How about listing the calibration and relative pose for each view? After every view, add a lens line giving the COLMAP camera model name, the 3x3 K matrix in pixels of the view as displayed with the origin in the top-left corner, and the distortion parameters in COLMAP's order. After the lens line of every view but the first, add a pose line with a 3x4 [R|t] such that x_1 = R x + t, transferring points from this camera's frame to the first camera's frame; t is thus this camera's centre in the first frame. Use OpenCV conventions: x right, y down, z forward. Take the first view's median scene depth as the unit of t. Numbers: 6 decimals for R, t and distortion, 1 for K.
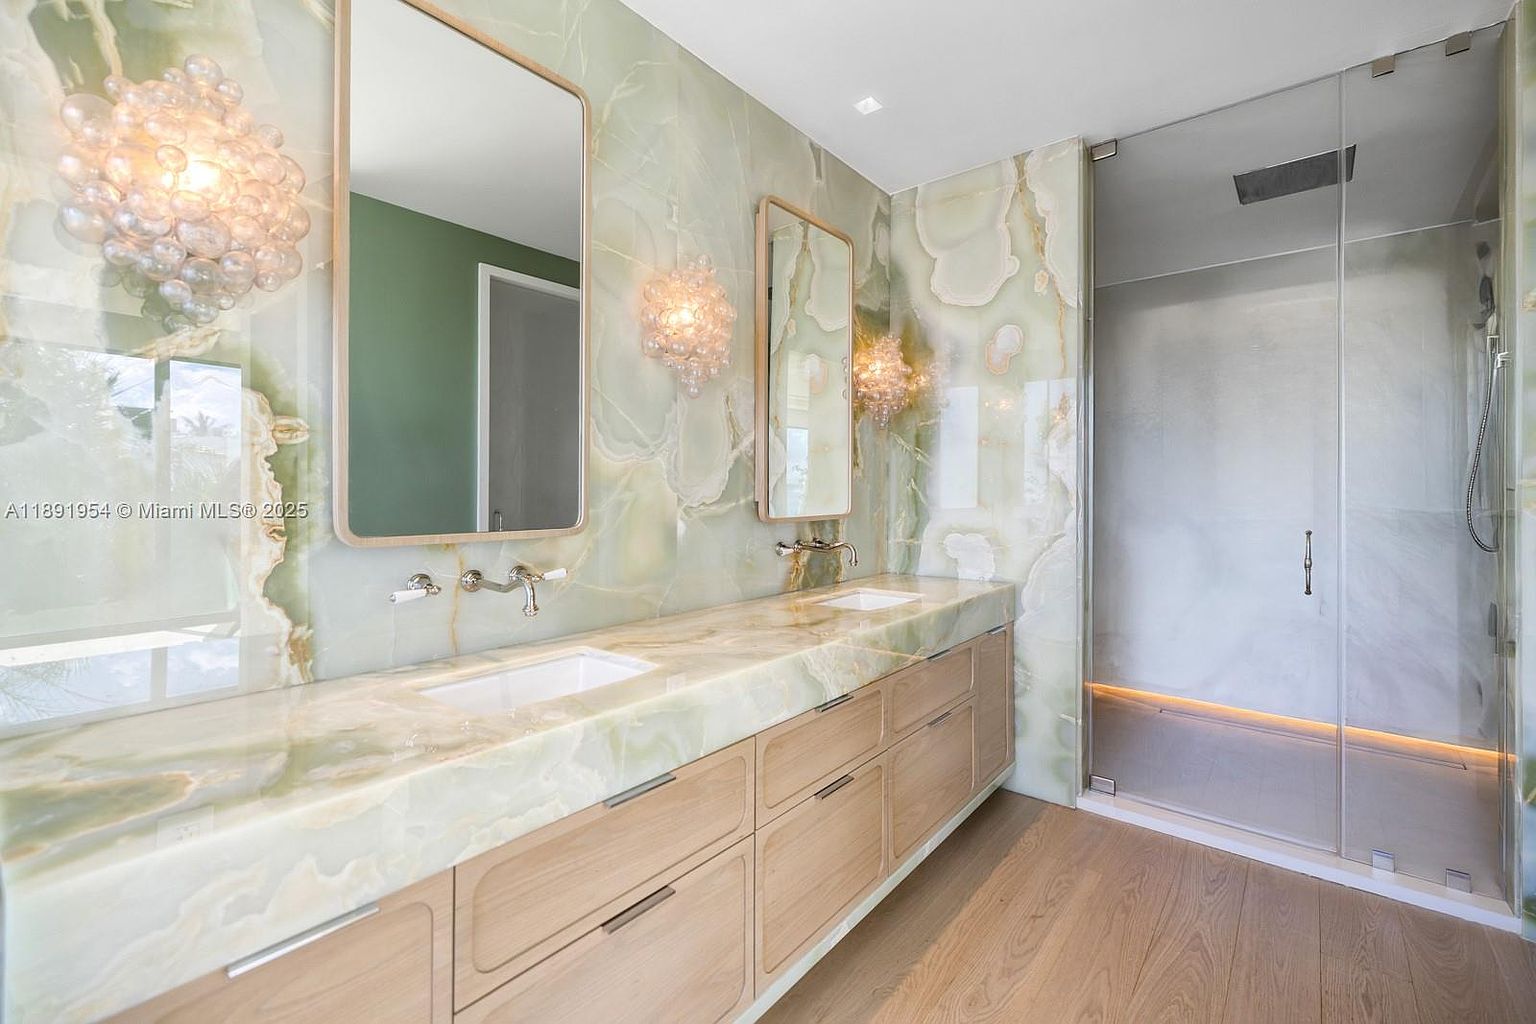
lens RADIAL K [[651.7, 0, 768.0], [0, 651.7, 512.0], [0, 0, 1]] dist [0.001535, 0.000343]
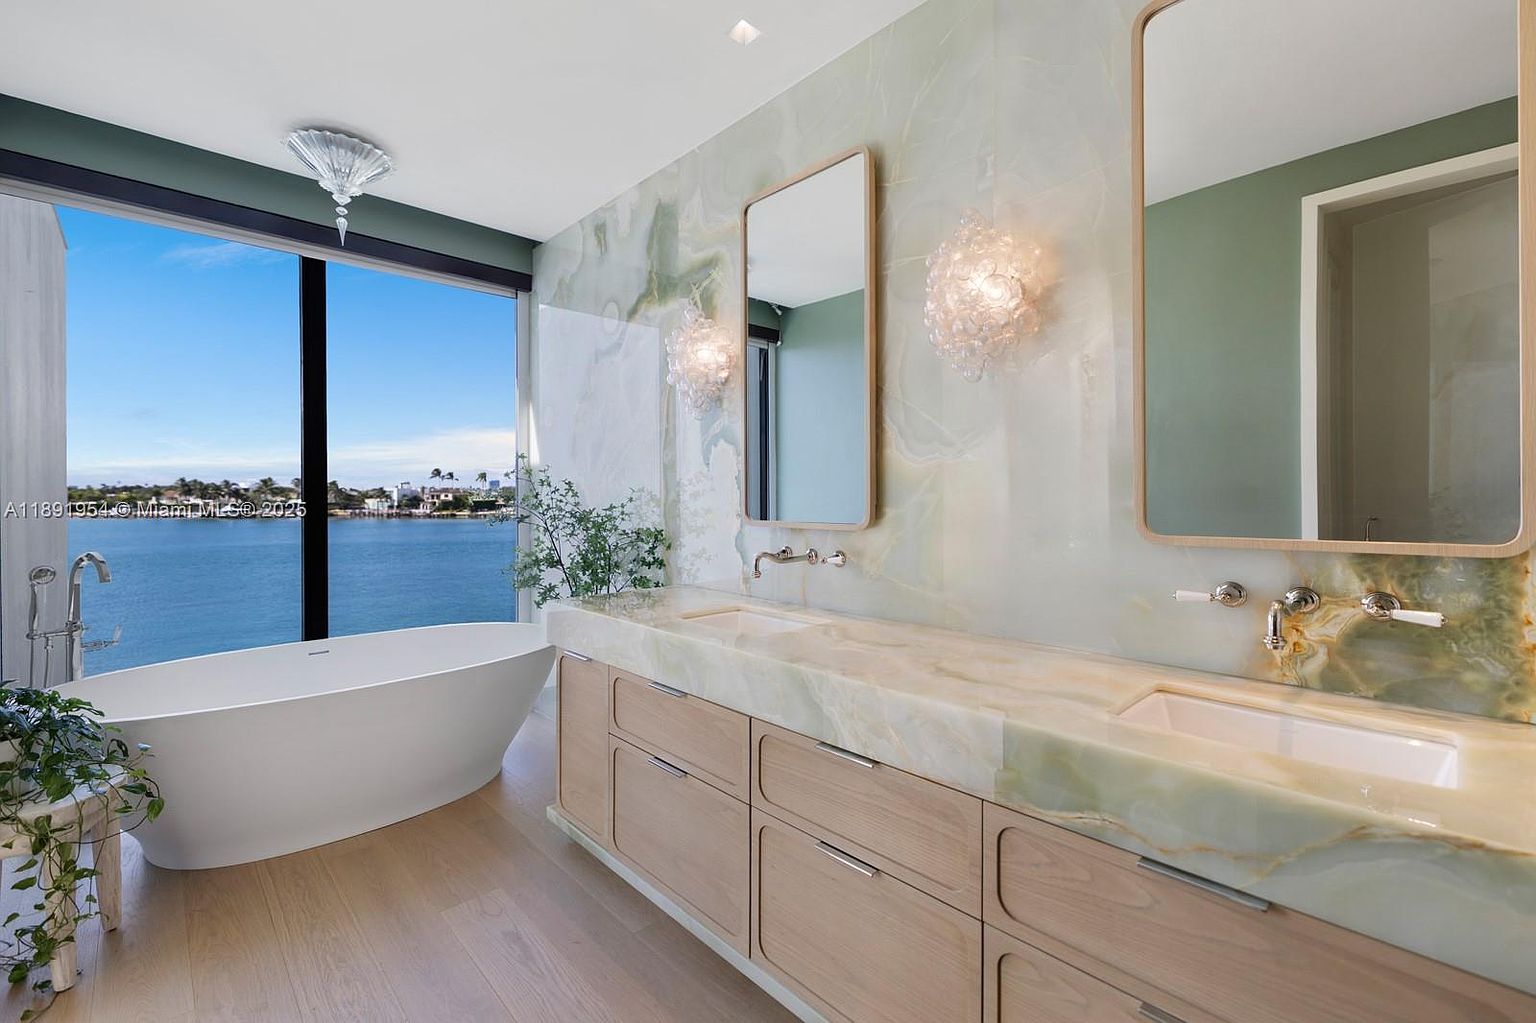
lens RADIAL K [[671.6, 0, 766.8], [0, 671.6, 515.8], [0, 0, 1]] dist [-0.001830, 0.000054]
pose [[-0.134538, 0.030170, -0.990449, 0.824825], [-0.025600, 0.999097, 0.033910, -0.024659], [0.990578, 0.029918, -0.133644, 0.893324]]
